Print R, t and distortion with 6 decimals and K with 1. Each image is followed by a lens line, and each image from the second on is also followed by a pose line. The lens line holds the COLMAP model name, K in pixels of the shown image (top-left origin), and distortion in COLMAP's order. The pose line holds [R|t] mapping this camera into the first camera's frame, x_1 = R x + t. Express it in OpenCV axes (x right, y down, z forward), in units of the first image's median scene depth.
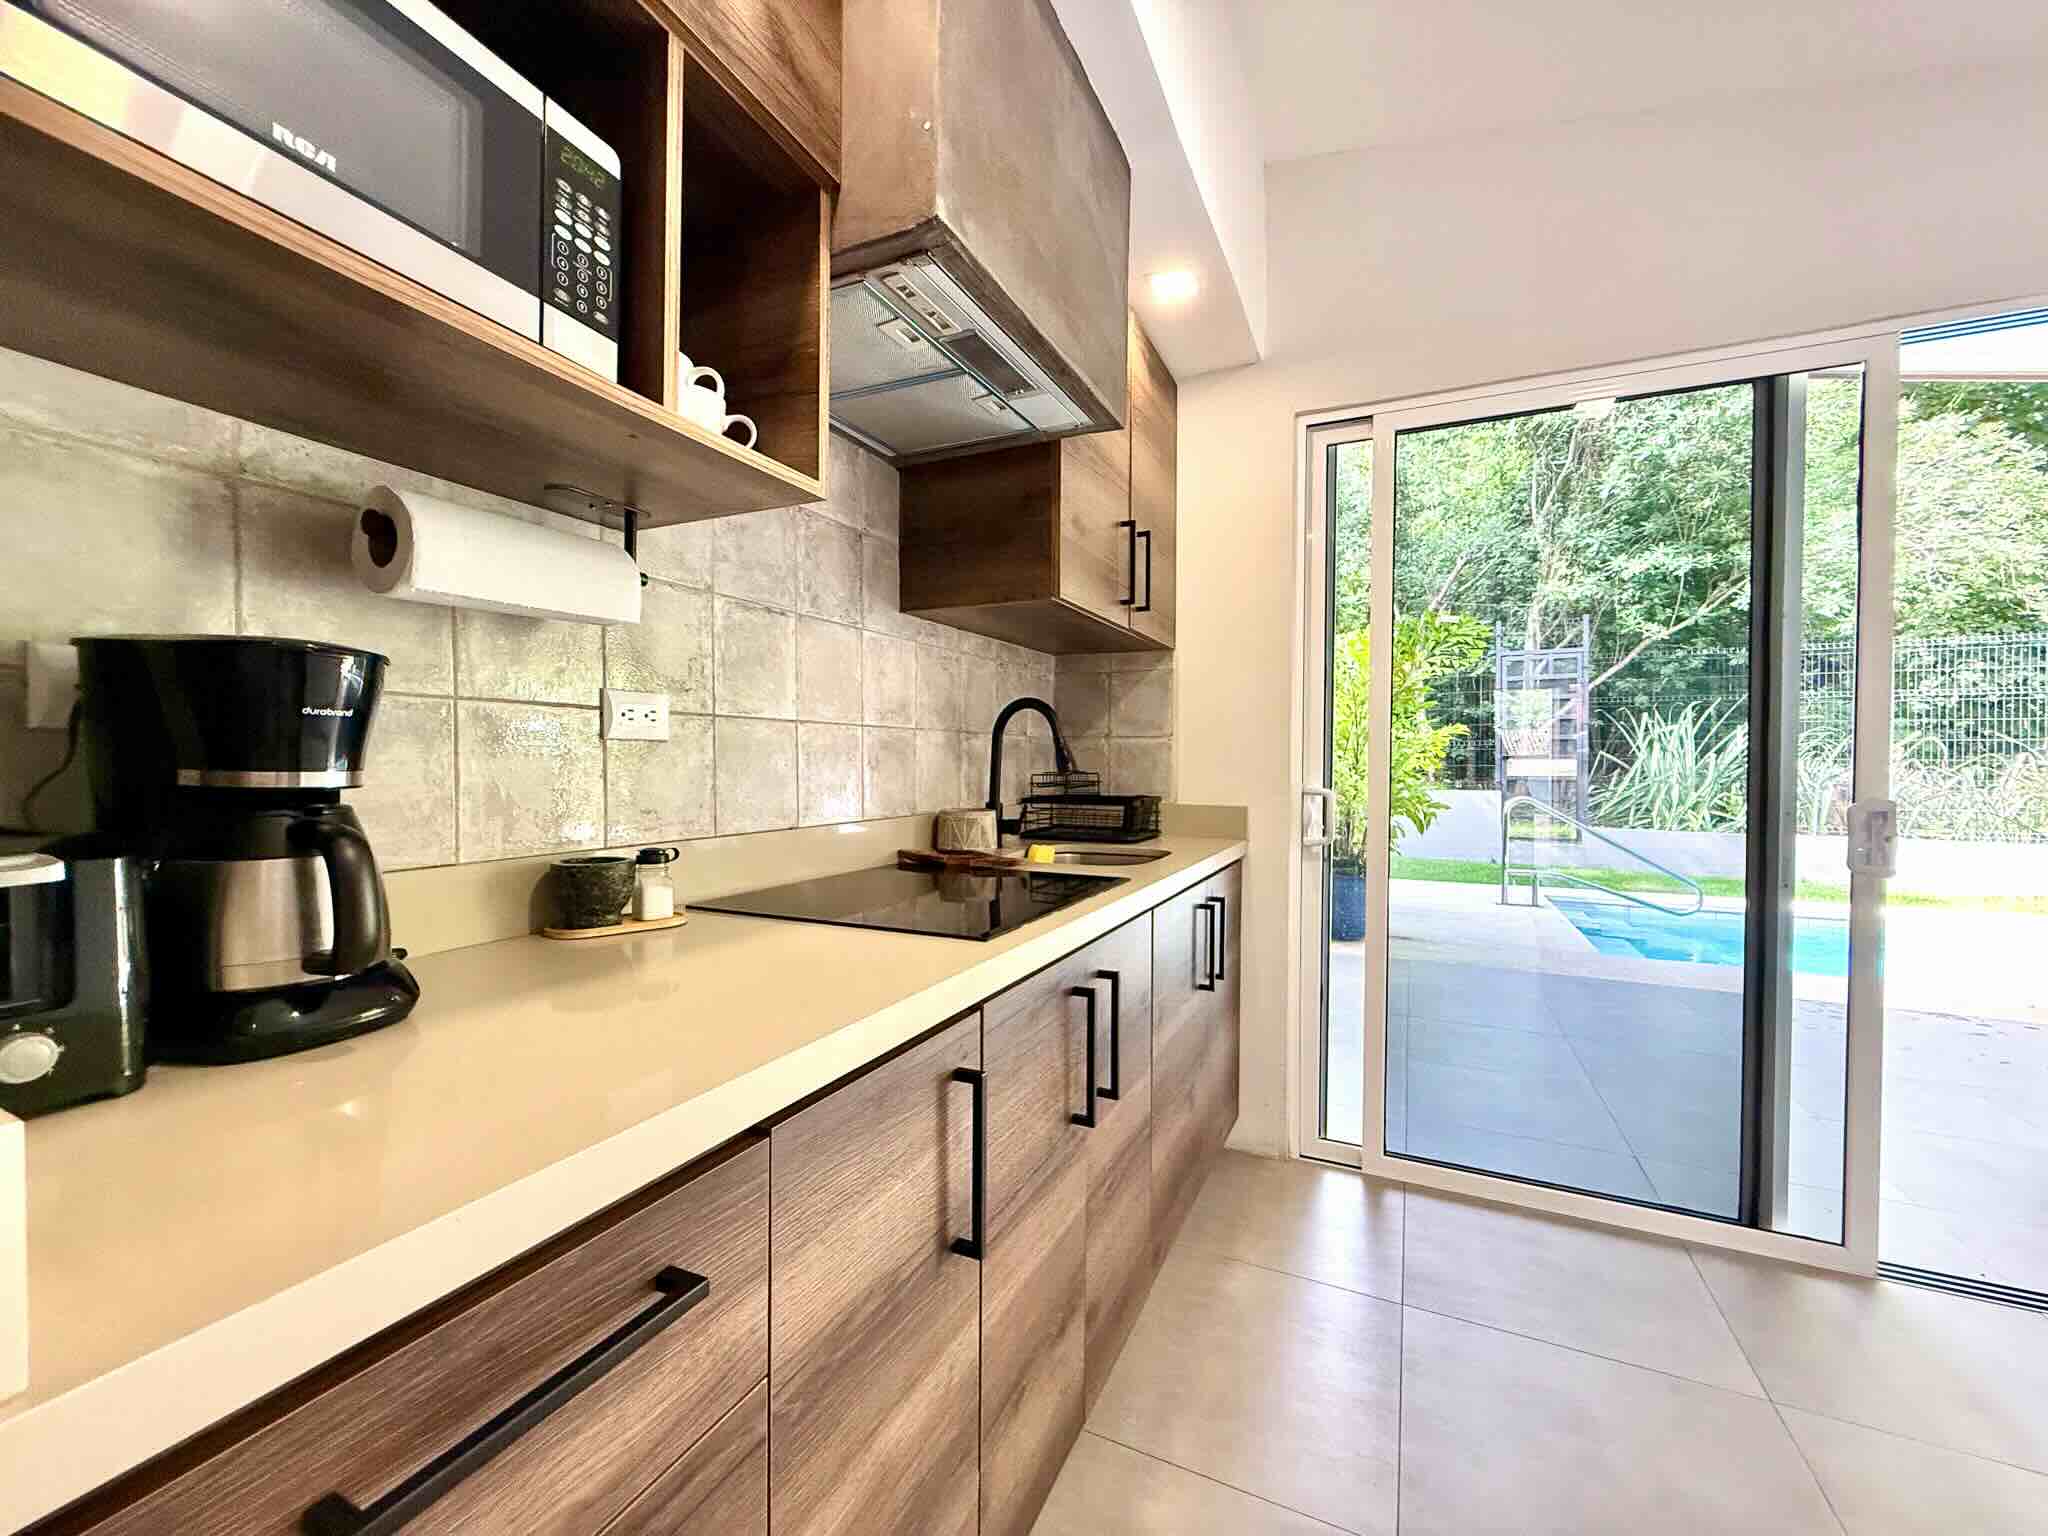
lens RADIAL K [[816.9, 0, 1024.0], [0, 816.9, 768.0], [0, 0, 1]] dist [-0.000201, 0.000253]
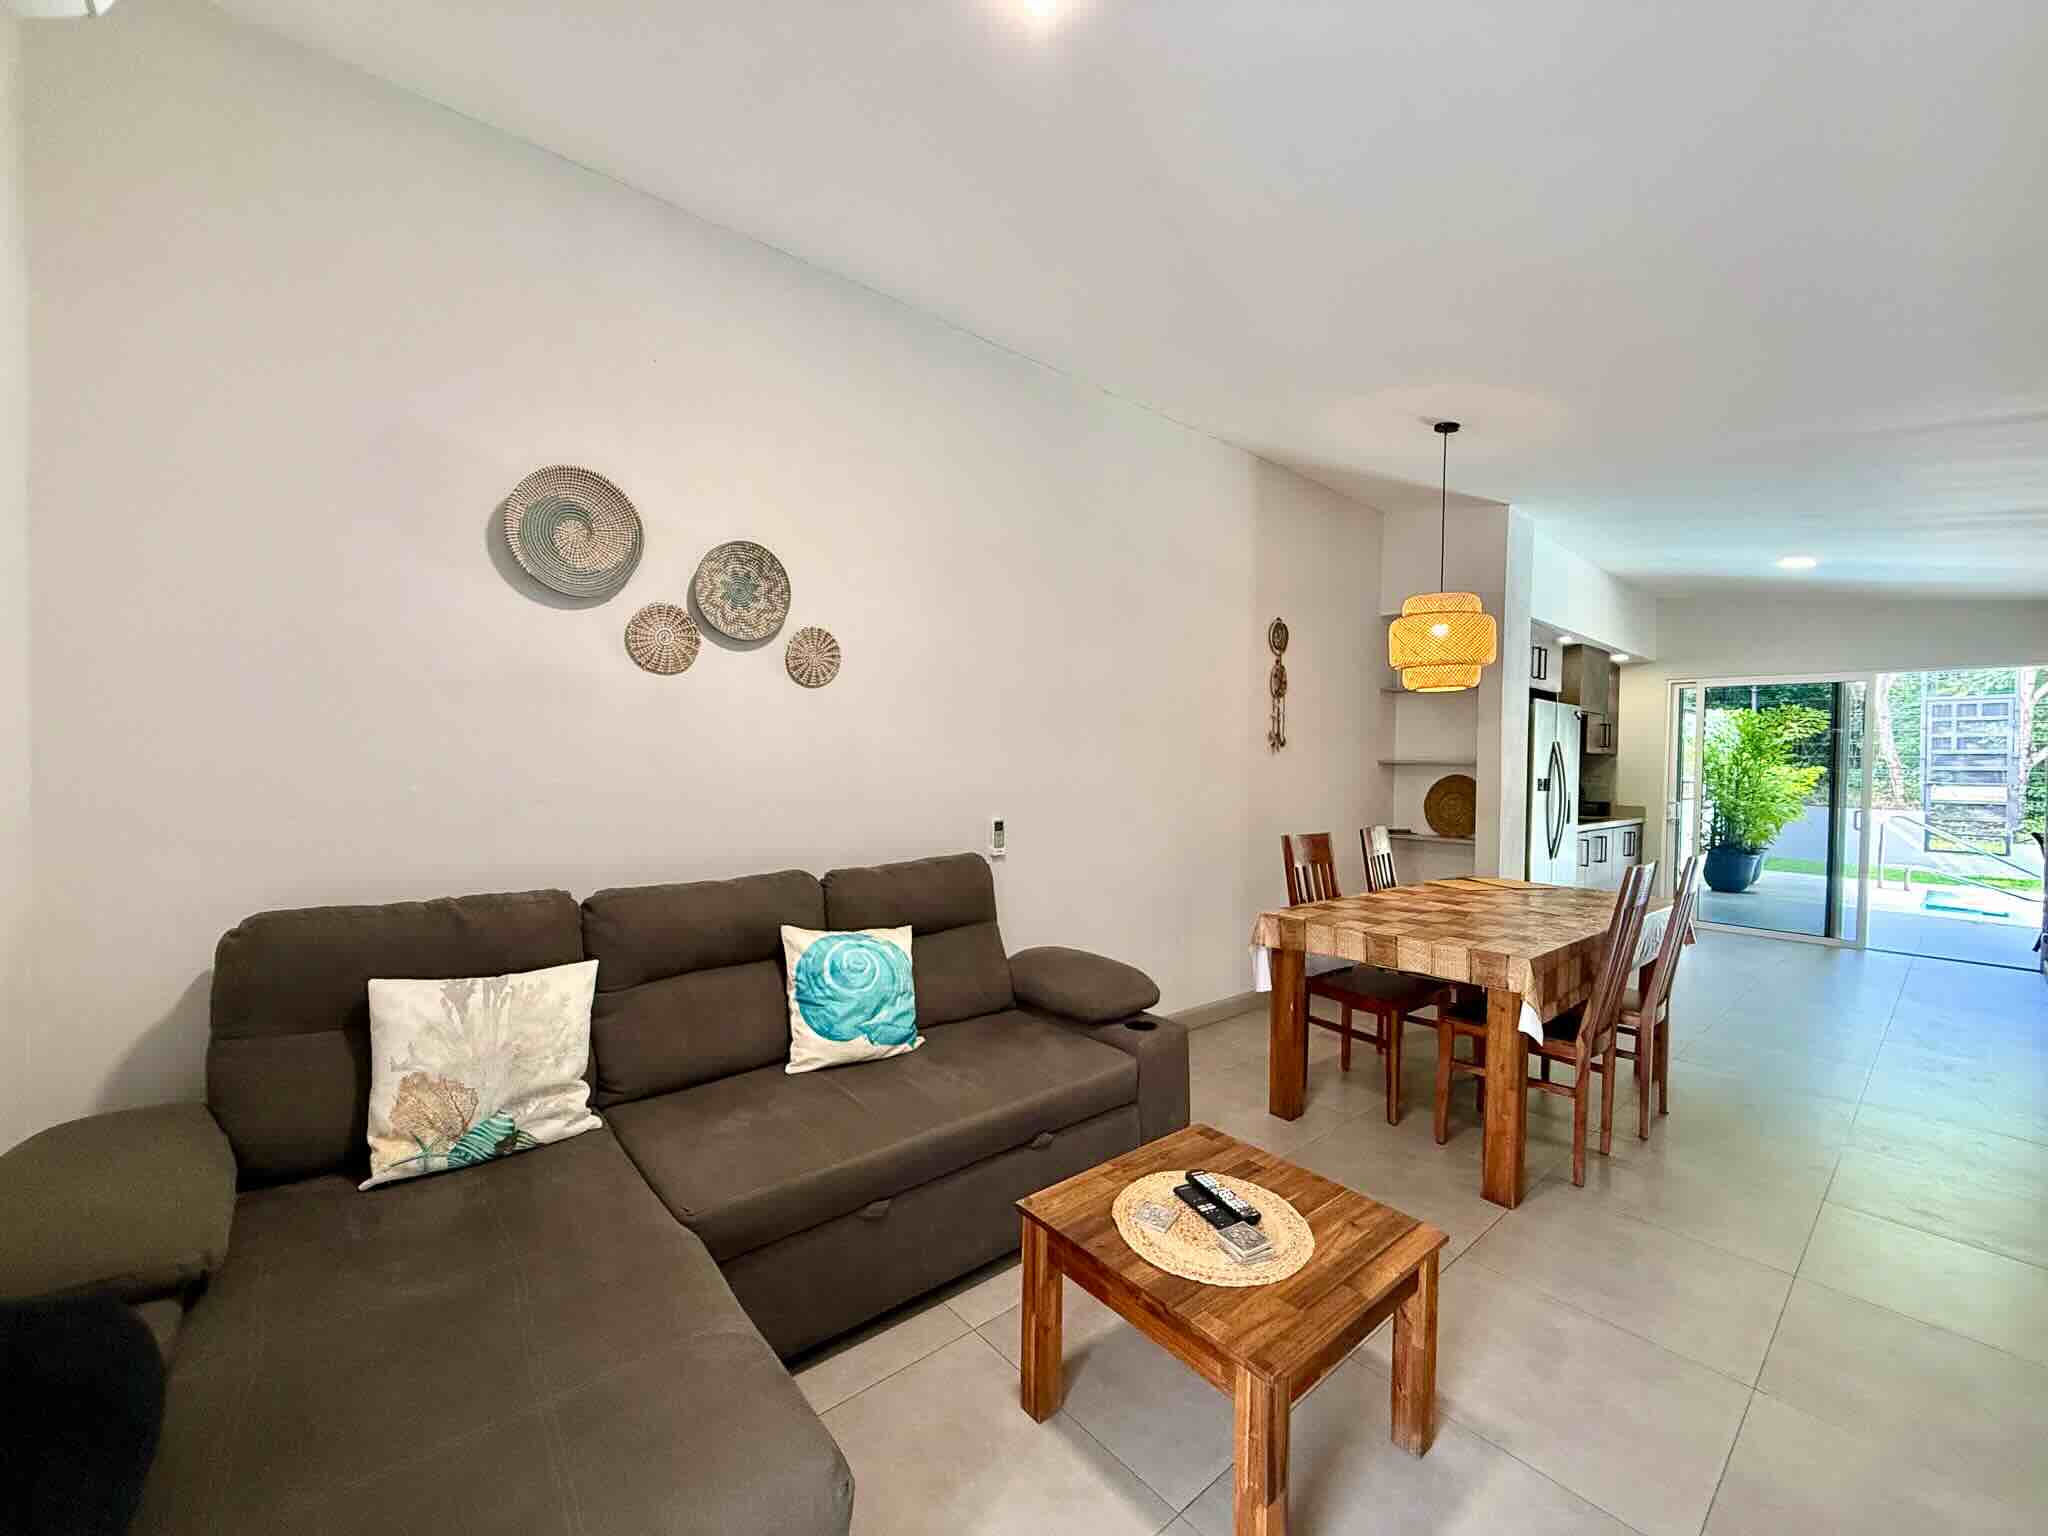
lens RADIAL K [[816.9, 0, 1024.0], [0, 816.9, 768.0], [0, 0, 1]] dist [-0.000201, 0.000253]
pose [[0.902760, 0.006688, -0.430093, -0.321470], [-0.007556, 0.999971, -0.000310, -0.049999], [0.430078, 0.003530, 0.902785, -1.722020]]
